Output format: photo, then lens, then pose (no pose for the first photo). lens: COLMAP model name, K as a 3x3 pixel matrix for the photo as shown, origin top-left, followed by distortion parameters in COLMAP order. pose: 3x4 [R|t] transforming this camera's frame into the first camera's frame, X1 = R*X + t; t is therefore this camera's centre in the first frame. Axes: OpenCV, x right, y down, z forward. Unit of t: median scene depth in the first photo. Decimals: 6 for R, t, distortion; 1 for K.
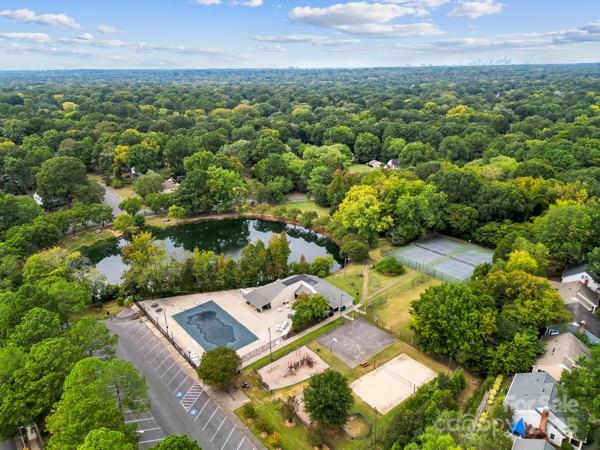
lens RADIAL K [[421.5, 0, 300.0], [0, 421.5, 225.0], [0, 0, 1]] dist [0.086707, -0.086712]
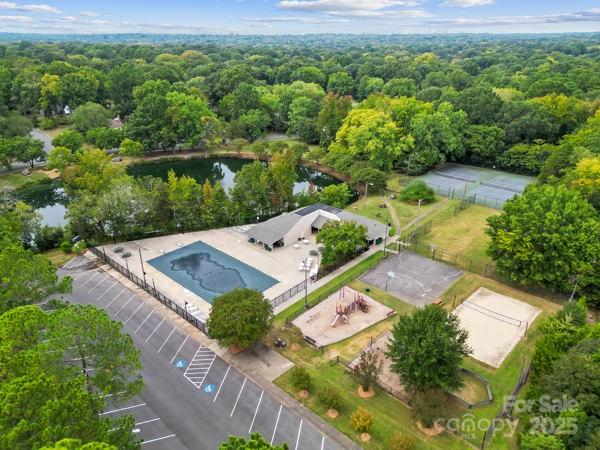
lens RADIAL K [[421.5, 0, 300.0], [0, 421.5, 225.0], [0, 0, 1]] dist [0.086707, -0.086712]
pose [[0.991816, -0.043394, 0.120073, -0.122869], [0.035876, 0.997300, 0.064080, 0.110184], [-0.122530, -0.059248, 0.990695, 0.256282]]
